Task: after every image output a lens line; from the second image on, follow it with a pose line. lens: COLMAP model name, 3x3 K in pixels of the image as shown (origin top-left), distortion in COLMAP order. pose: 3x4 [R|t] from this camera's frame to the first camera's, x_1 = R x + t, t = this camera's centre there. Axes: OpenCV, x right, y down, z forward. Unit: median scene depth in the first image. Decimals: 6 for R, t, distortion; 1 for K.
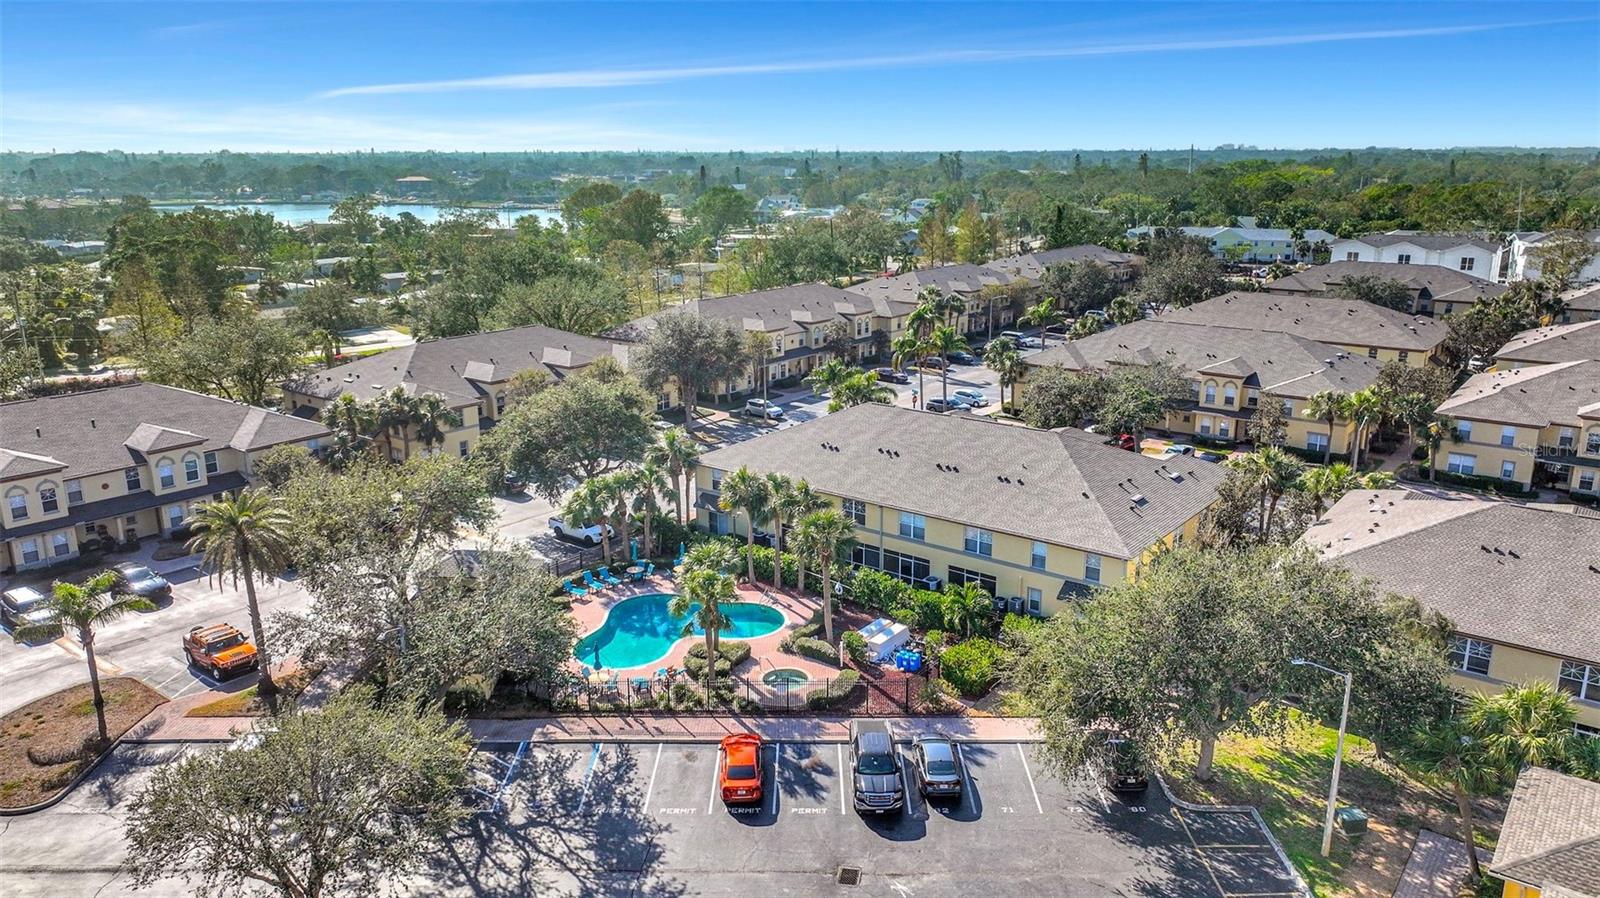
lens RADIAL K [[1114.5, 0, 800.0], [0, 1114.5, 449.0], [0, 0, 1]] dist [-0.001268, 0.000826]
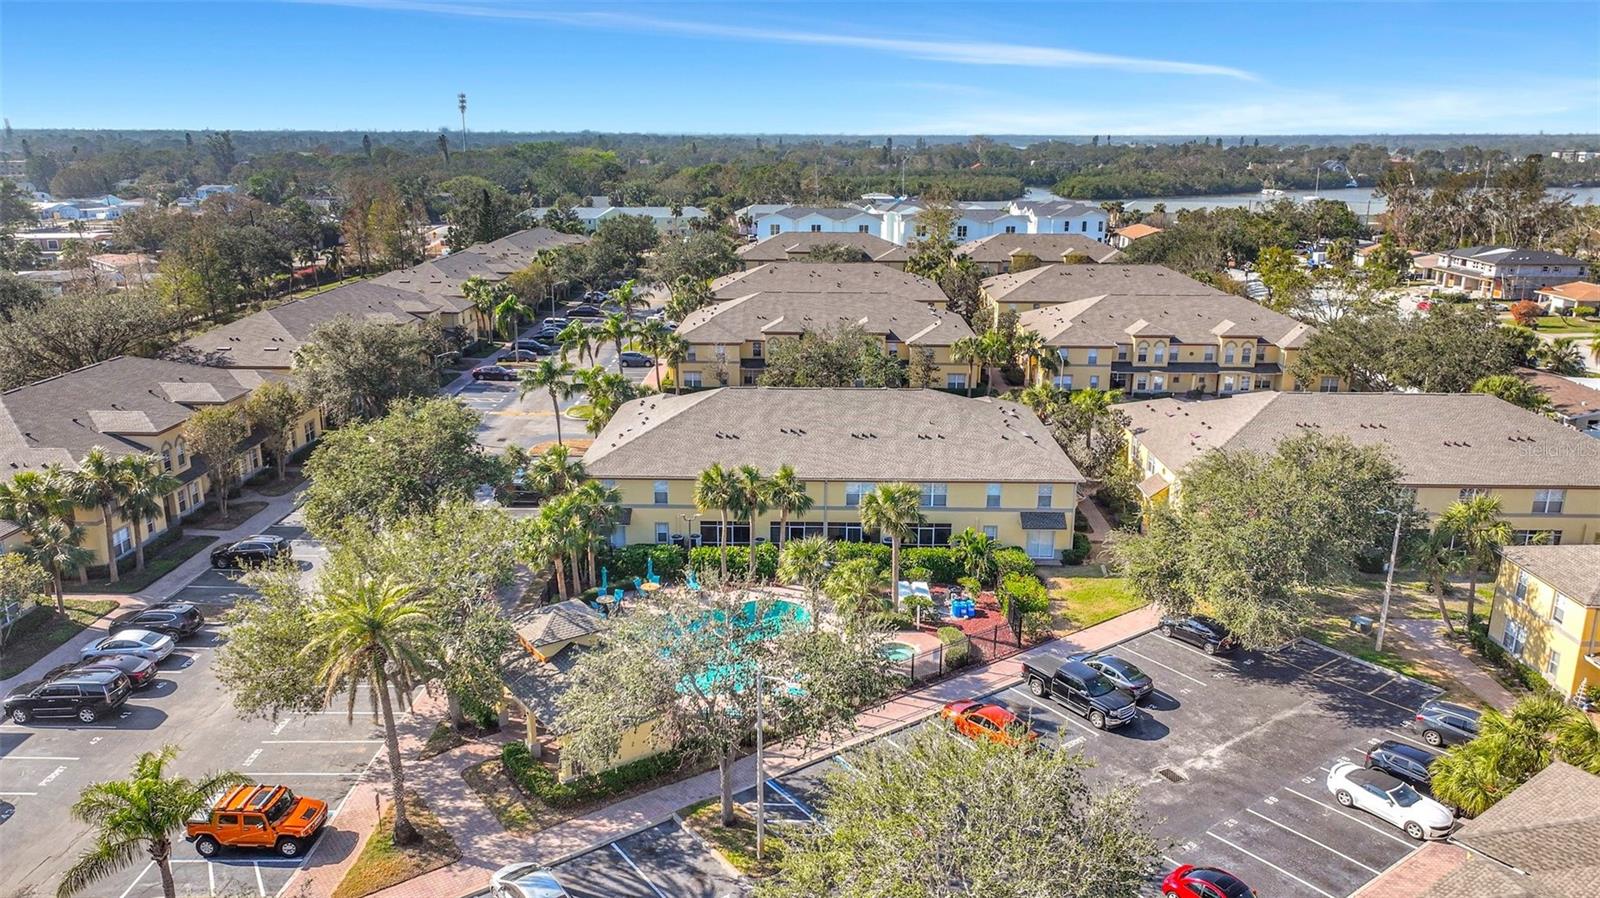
lens RADIAL K [[1135.9, 0, 797.5], [0, 1135.9, 444.2], [0, 0, 1]] dist [0.004333, 0.001772]
pose [[0.801361, -0.151071, 0.578790, -0.584283], [0.147400, 0.987618, 0.053698, -0.045380], [-0.579736, 0.042282, 0.813707, 0.174516]]
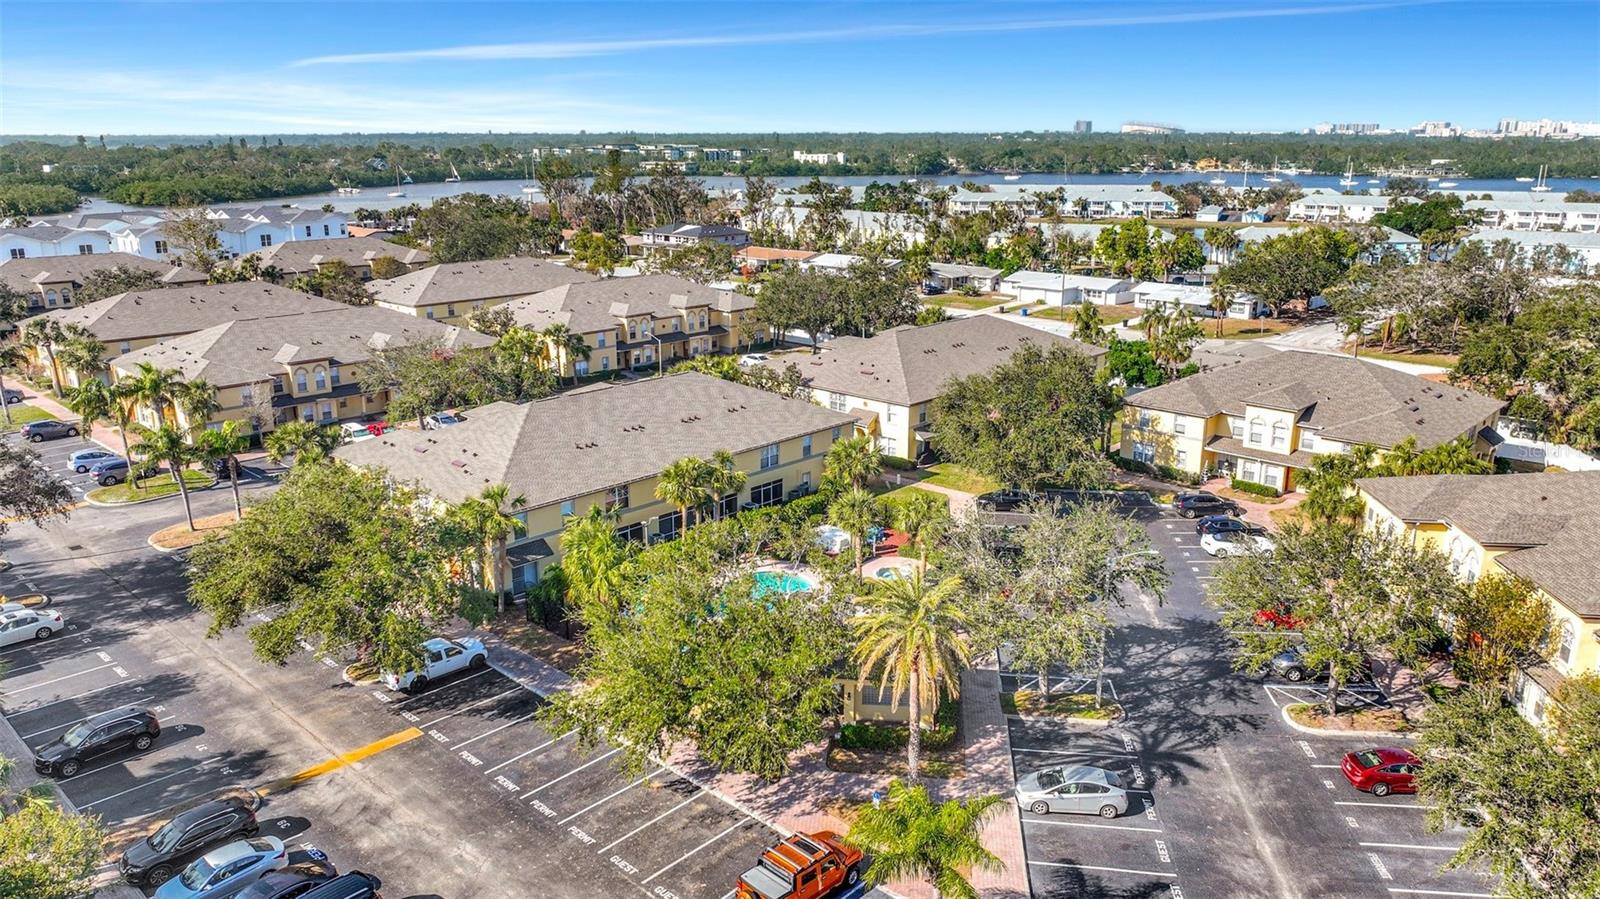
lens RADIAL K [[1130.6, 0, 805.7], [0, 1130.6, 458.1], [0, 0, 1]] dist [0.005798, 0.002473]
pose [[0.100172, -0.270889, 0.957384, -1.021932], [0.258720, 0.936216, 0.237830, -0.199548], [-0.960744, 0.223871, 0.163867, 0.767640]]
